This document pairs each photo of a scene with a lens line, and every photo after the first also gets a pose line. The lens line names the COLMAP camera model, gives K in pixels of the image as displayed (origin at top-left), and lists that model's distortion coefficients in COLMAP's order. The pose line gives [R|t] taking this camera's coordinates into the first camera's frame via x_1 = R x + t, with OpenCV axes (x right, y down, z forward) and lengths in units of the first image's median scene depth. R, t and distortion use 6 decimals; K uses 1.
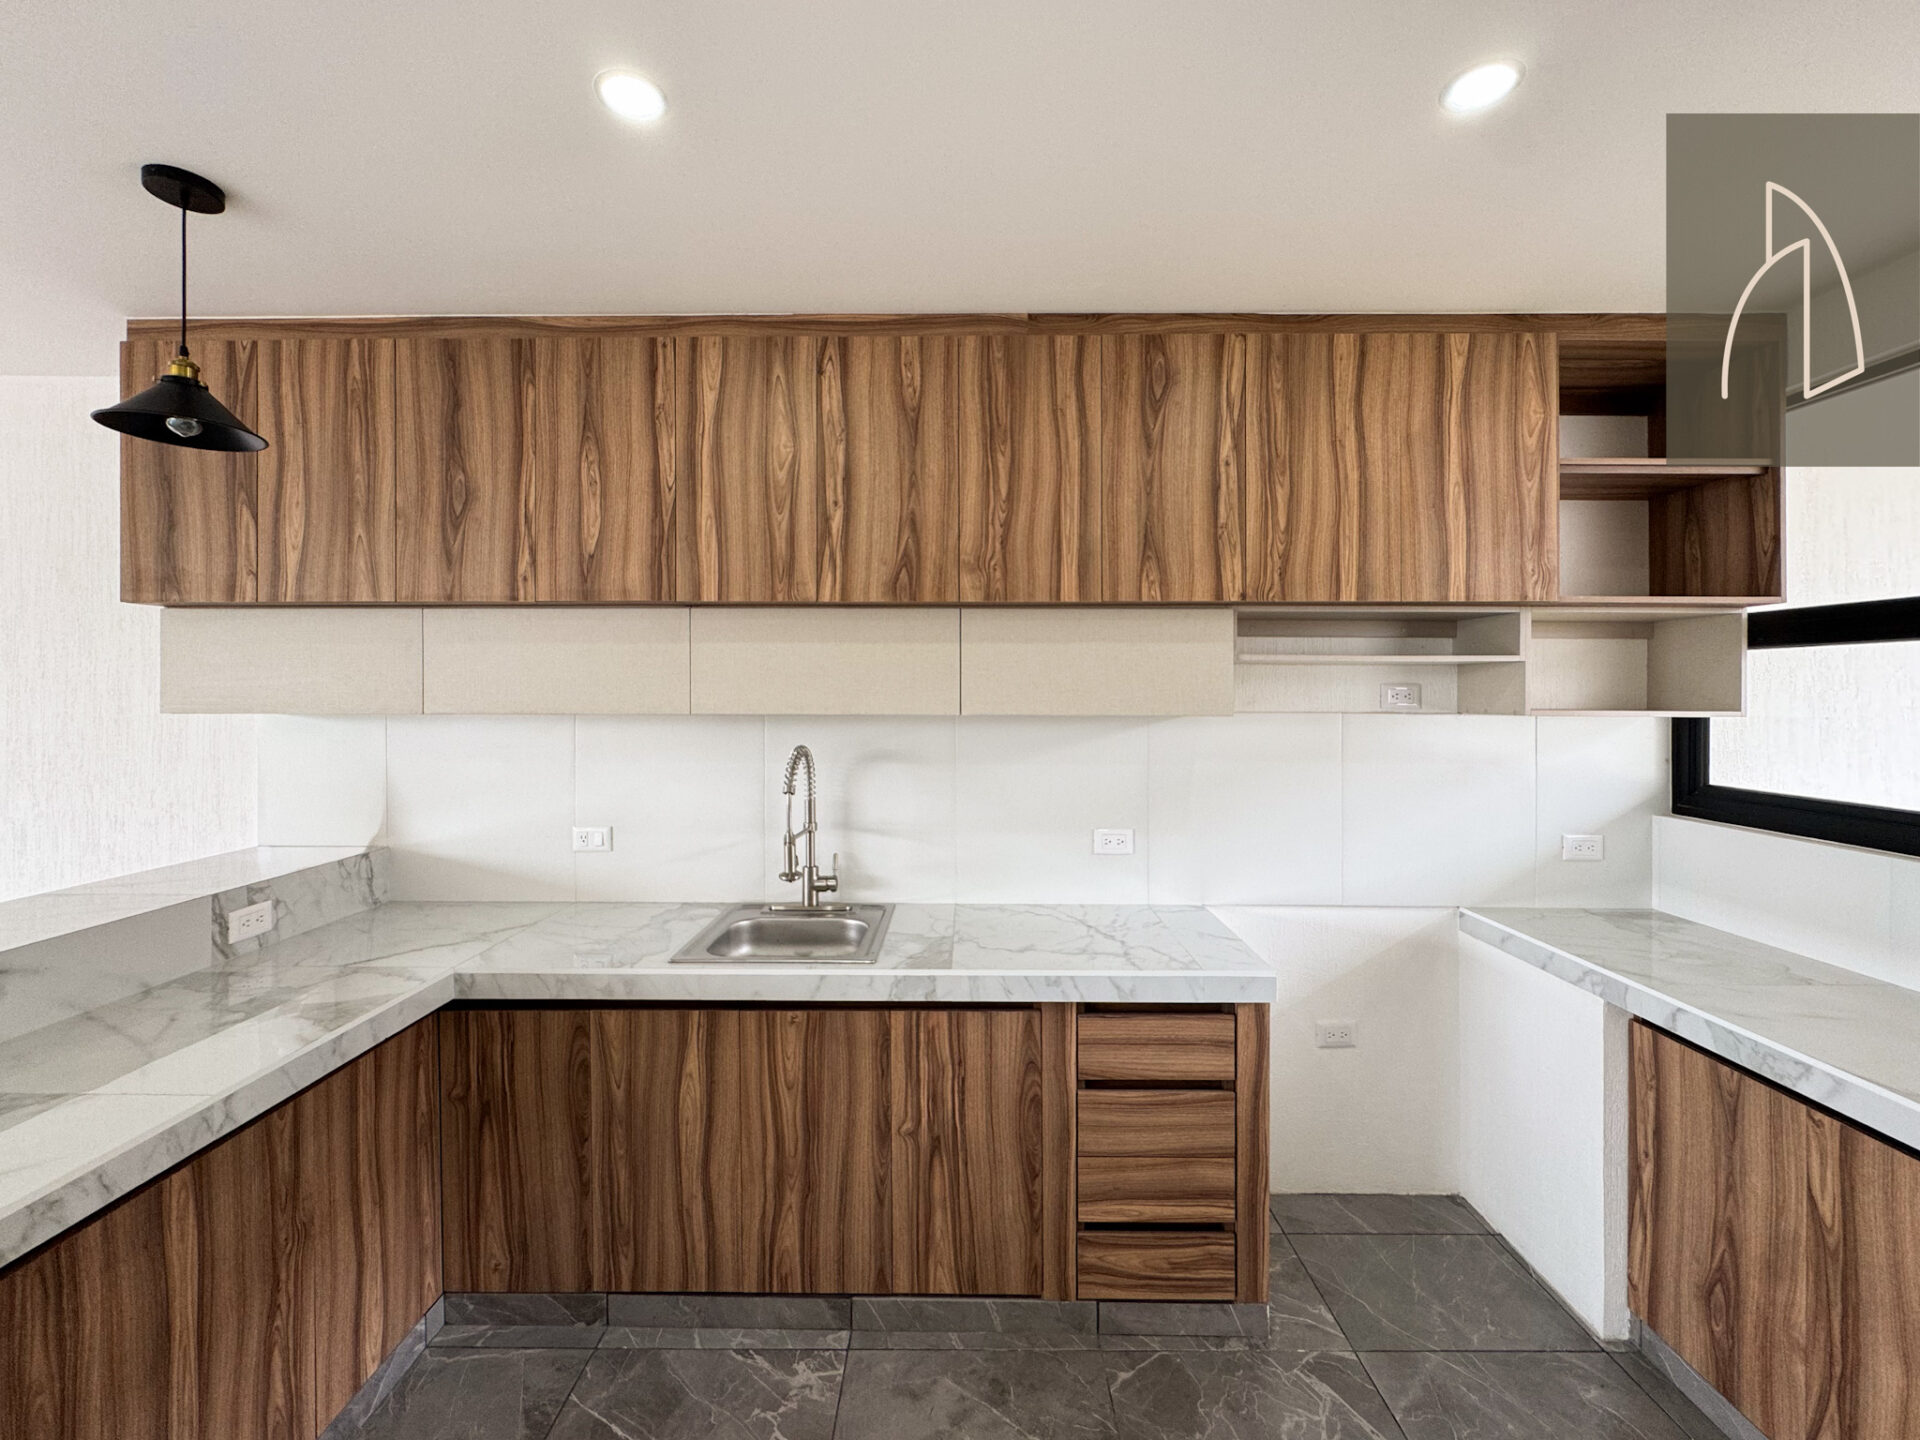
lens RADIAL K [[781.3, 0, 965.2], [0, 781.3, 708.9], [0, 0, 1]] dist [-0.001635, 0.000291]
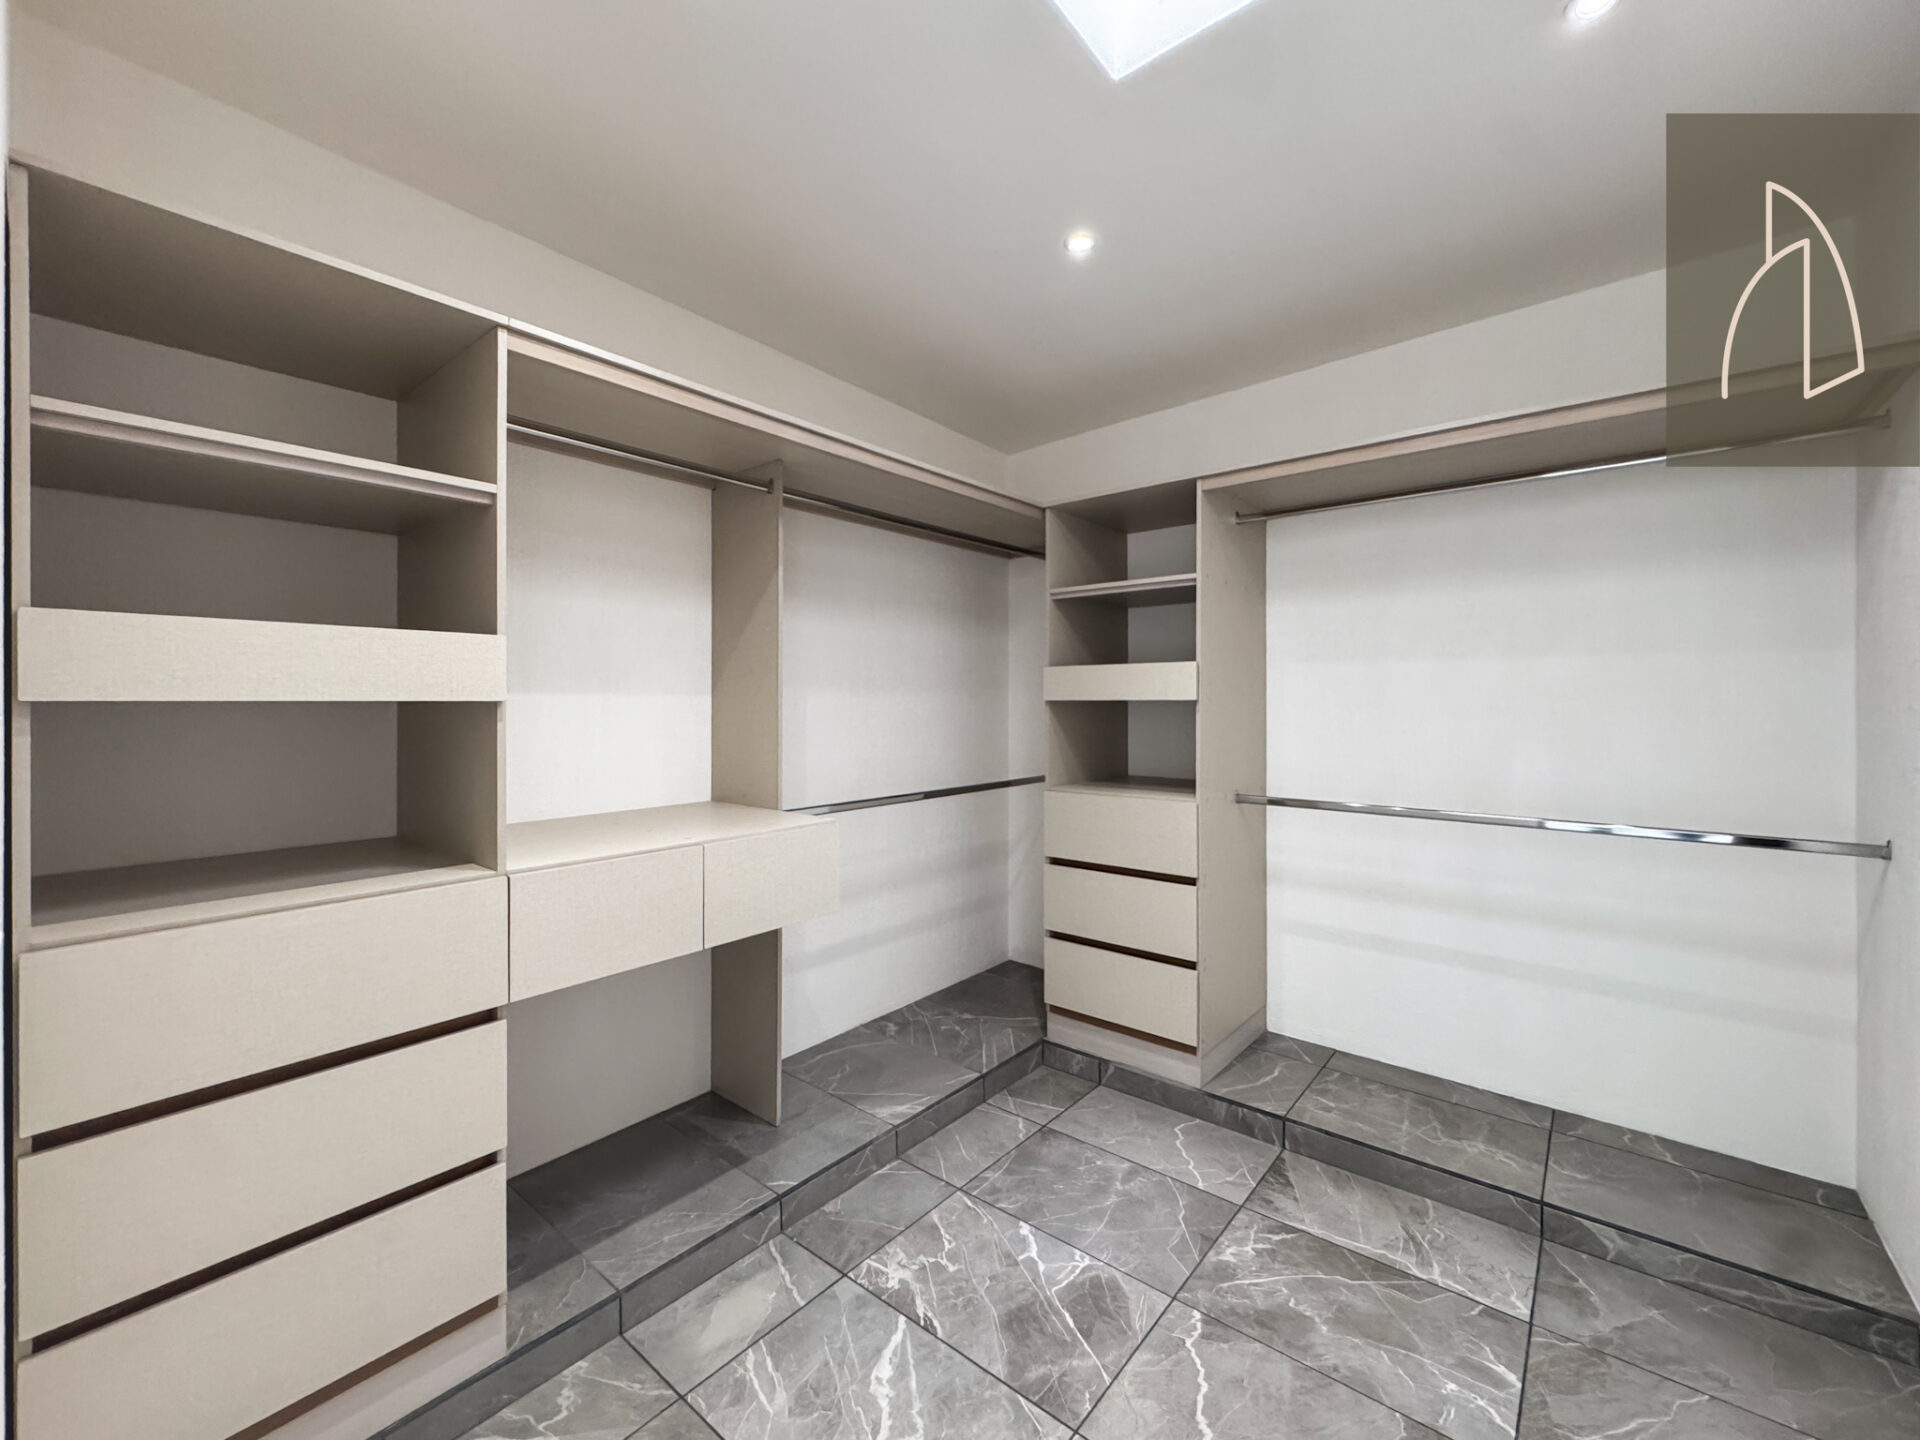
lens RADIAL K [[781.3, 0, 965.2], [0, 781.3, 708.9], [0, 0, 1]] dist [-0.001635, 0.000291]
pose [[-0.772378, -0.000075, 0.635163, -0.910998], [0.004625, 0.999973, 0.005742, 0.140328], [-0.635146, 0.007372, -0.772357, 1.725502]]
